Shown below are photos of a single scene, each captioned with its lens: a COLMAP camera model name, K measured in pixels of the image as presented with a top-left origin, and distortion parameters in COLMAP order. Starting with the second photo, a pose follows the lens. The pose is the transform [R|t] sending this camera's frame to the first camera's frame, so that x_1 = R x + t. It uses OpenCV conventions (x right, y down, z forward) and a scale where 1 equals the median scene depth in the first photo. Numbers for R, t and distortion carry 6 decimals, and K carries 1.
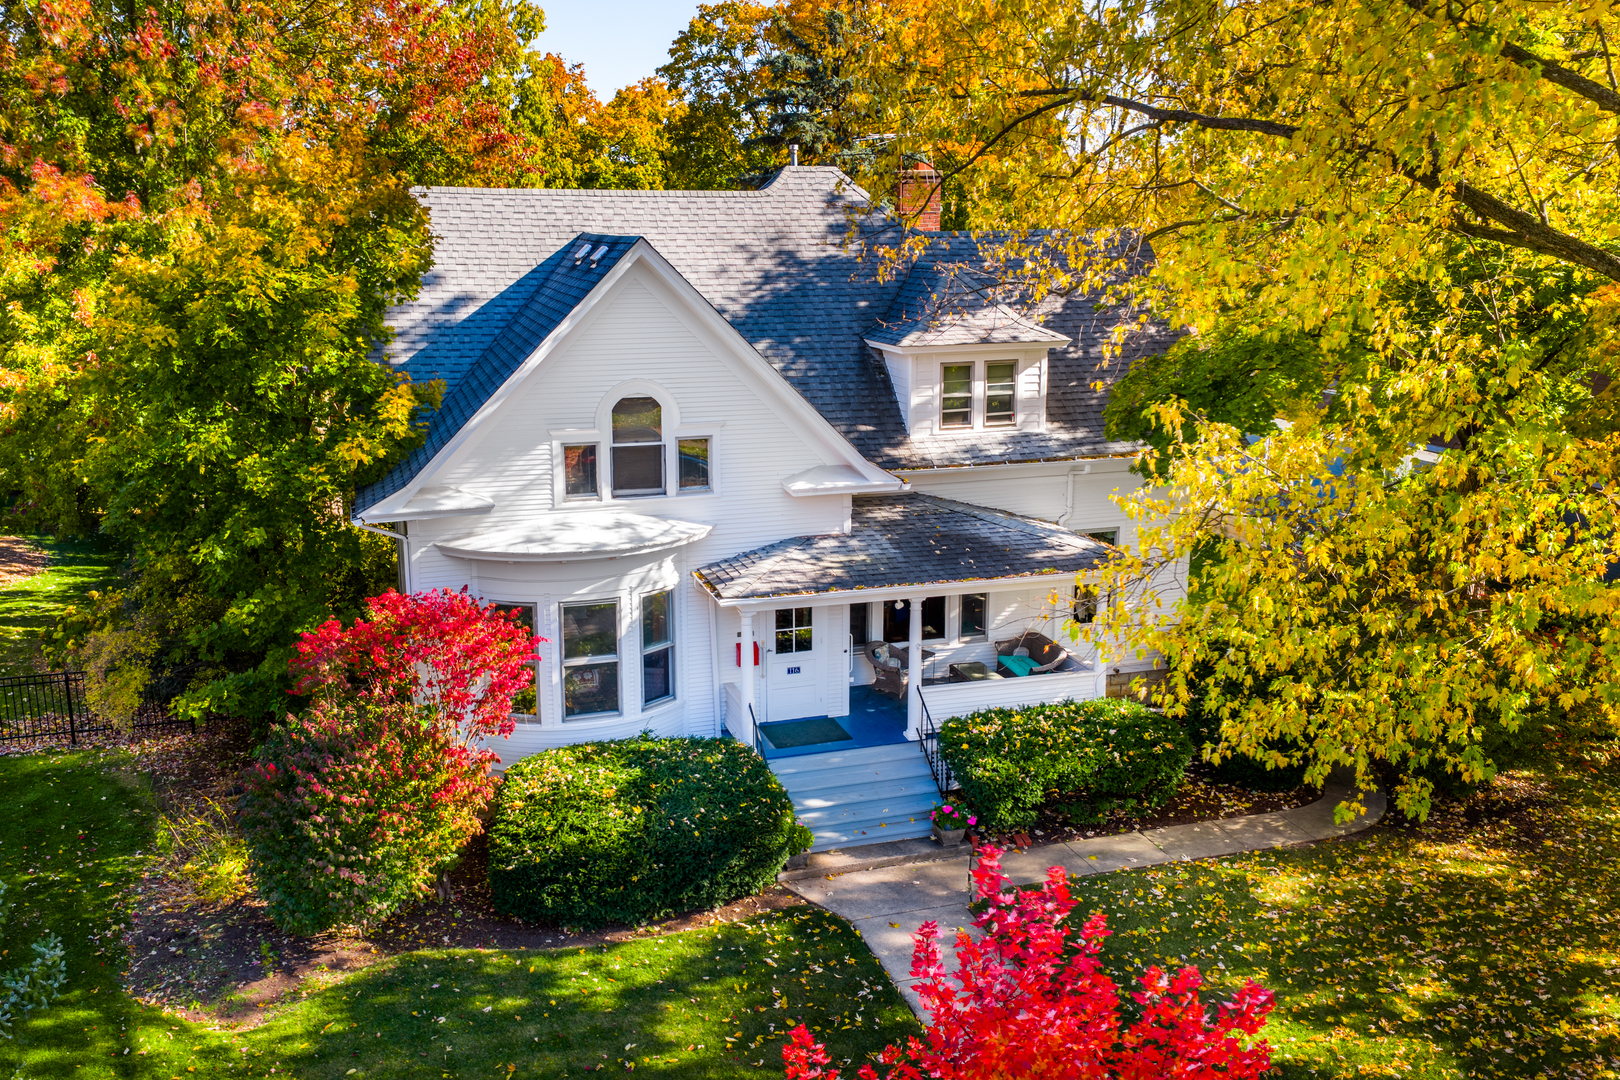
lens RADIAL K [[1301.0, 0, 808.9], [0, 1301.0, 475.5], [0, 0, 1]] dist [0.001429, -0.002109]
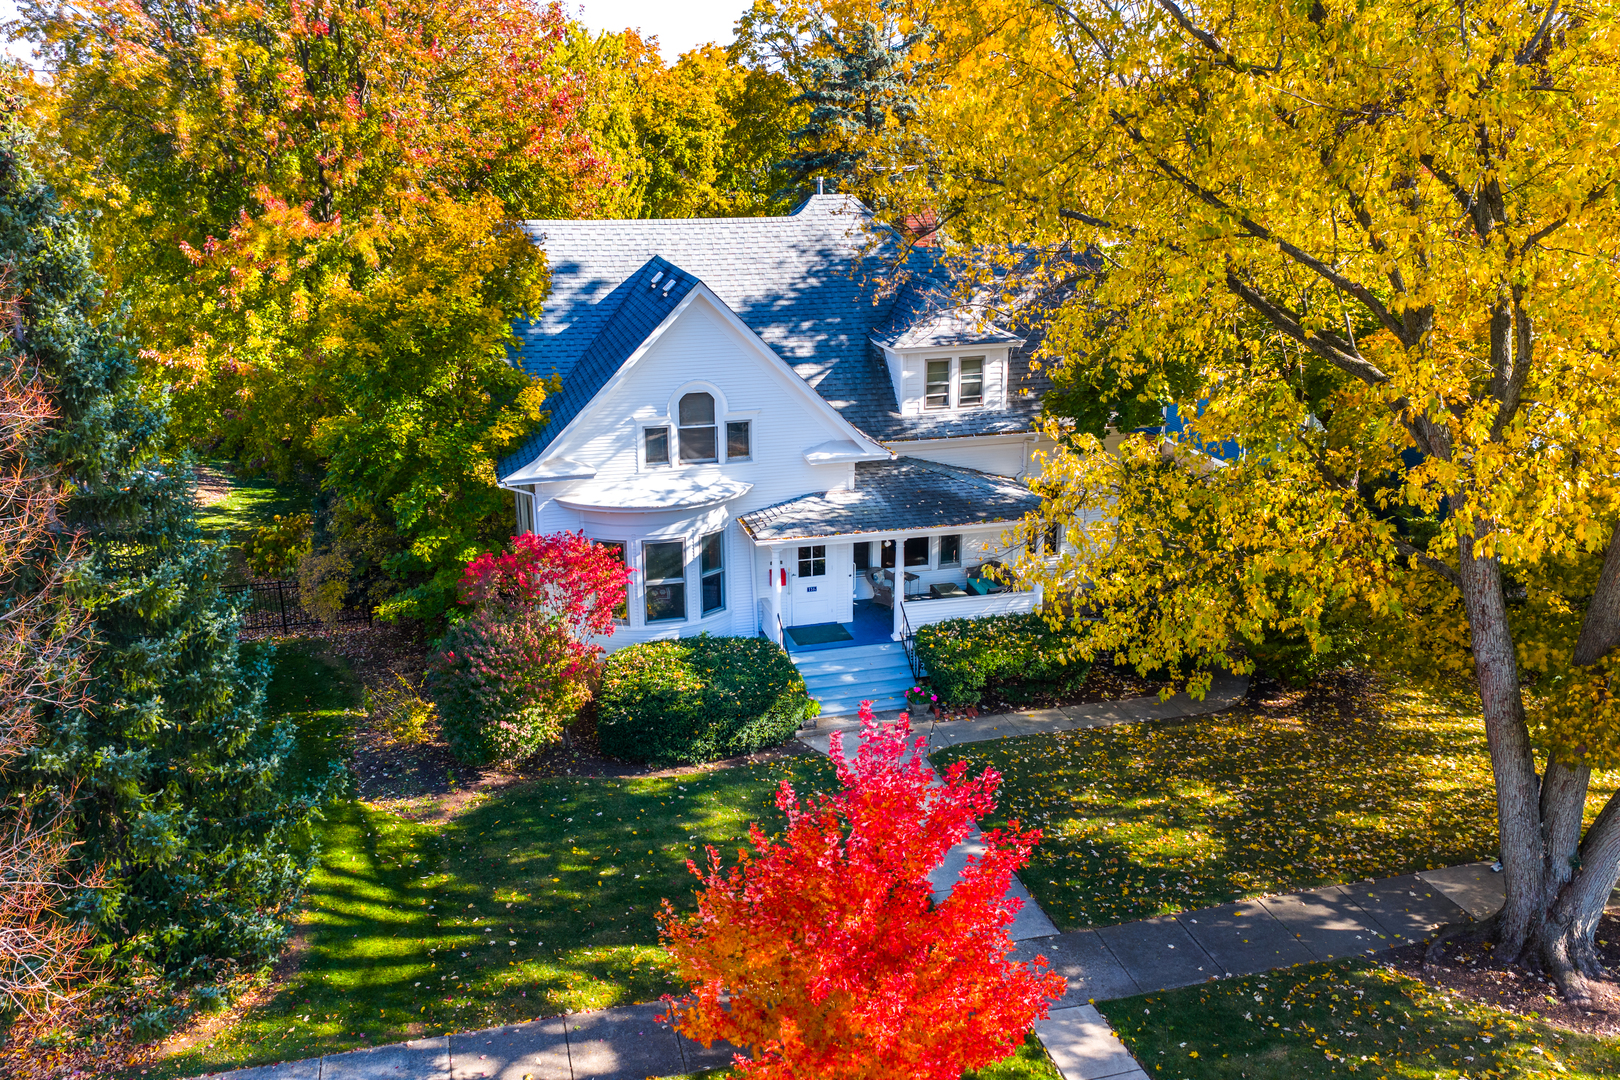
lens RADIAL K [[1301.0, 0, 808.9], [0, 1301.0, 475.5], [0, 0, 1]] dist [0.001429, -0.002109]
pose [[0.998391, 0.005789, -0.056417, 0.063612], [-0.001054, 0.996498, 0.083607, -0.086881], [0.056703, -0.083413, 0.994901, -0.366050]]
